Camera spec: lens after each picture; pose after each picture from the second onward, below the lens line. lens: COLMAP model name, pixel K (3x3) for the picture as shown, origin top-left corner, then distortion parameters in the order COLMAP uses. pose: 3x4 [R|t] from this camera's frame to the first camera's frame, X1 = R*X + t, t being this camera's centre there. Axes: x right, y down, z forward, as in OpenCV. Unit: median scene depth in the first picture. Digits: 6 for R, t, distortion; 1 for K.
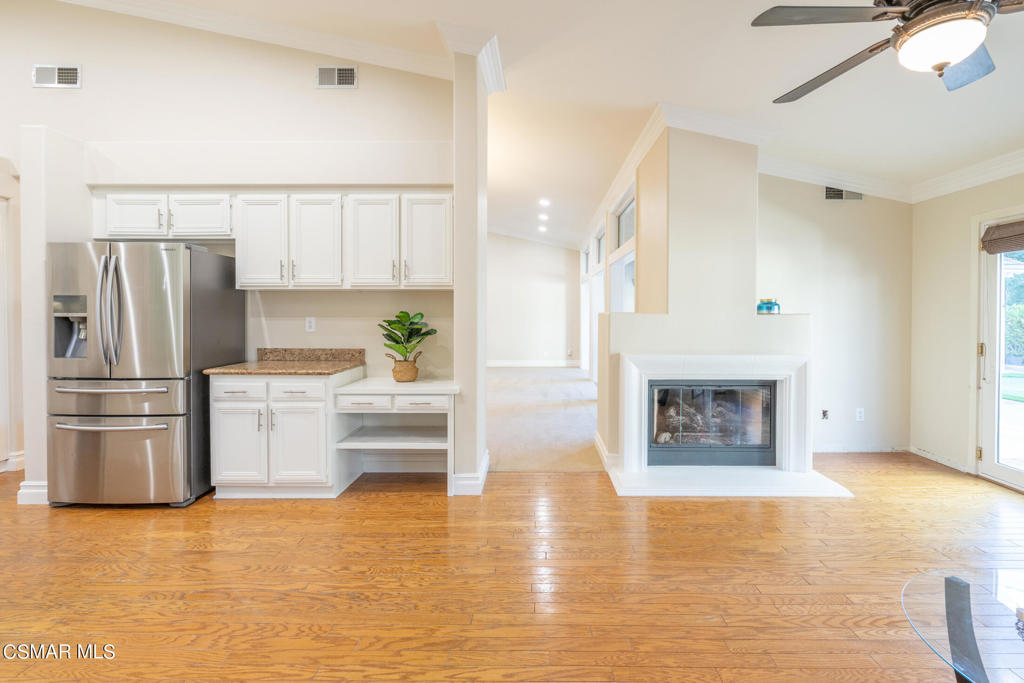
lens RADIAL K [[473.8, 0, 531.4], [0, 473.8, 319.0], [0, 0, 1]] dist [-0.004580, 0.002087]
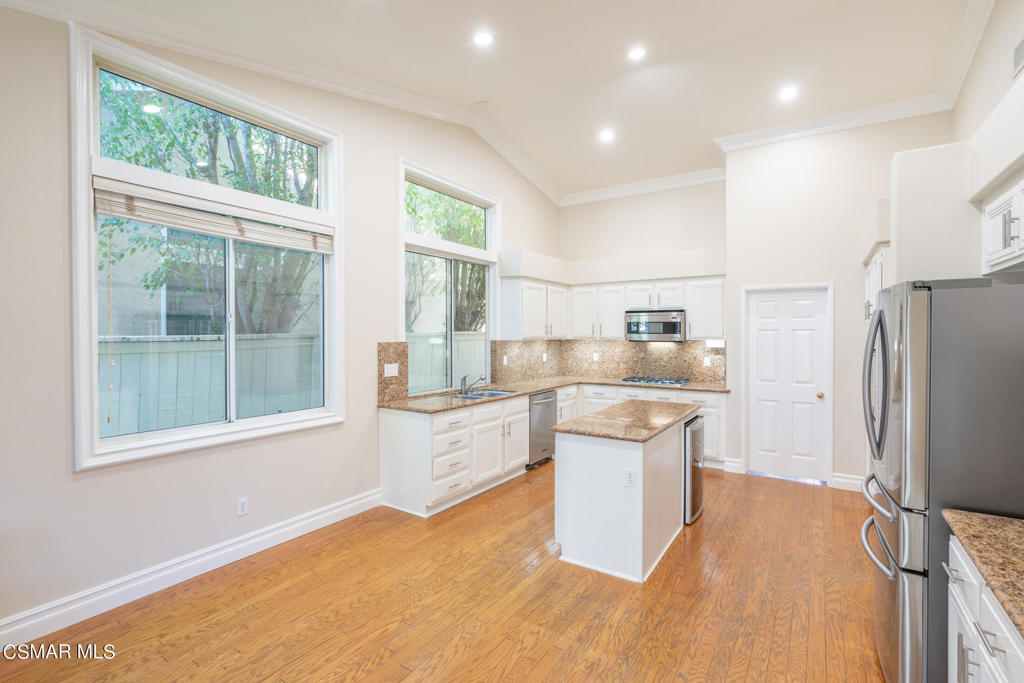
lens RADIAL K [[473.8, 0, 513.2], [0, 473.8, 334.8], [0, 0, 1]] dist [-0.004580, 0.002087]
pose [[-0.544995, 0.003763, -0.838431, 0.028669], [-0.007752, 0.999925, 0.009528, -0.084920], [0.838403, 0.011692, -0.544925, 0.806686]]
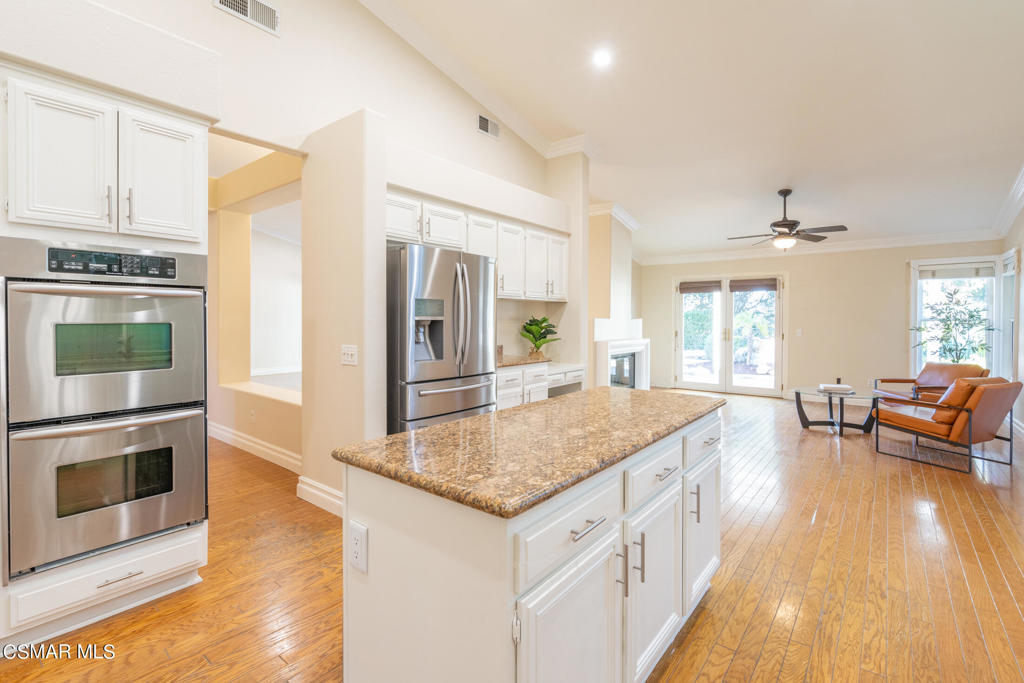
lens RADIAL K [[473.8, 0, 515.9], [0, 473.8, 321.9], [0, 0, 1]] dist [-0.004580, 0.002087]
pose [[0.611777, -0.003806, 0.791021, -1.464061], [0.005846, 0.999983, 0.000290, -0.000016], [-0.791009, 0.004446, 0.611789, 0.202407]]
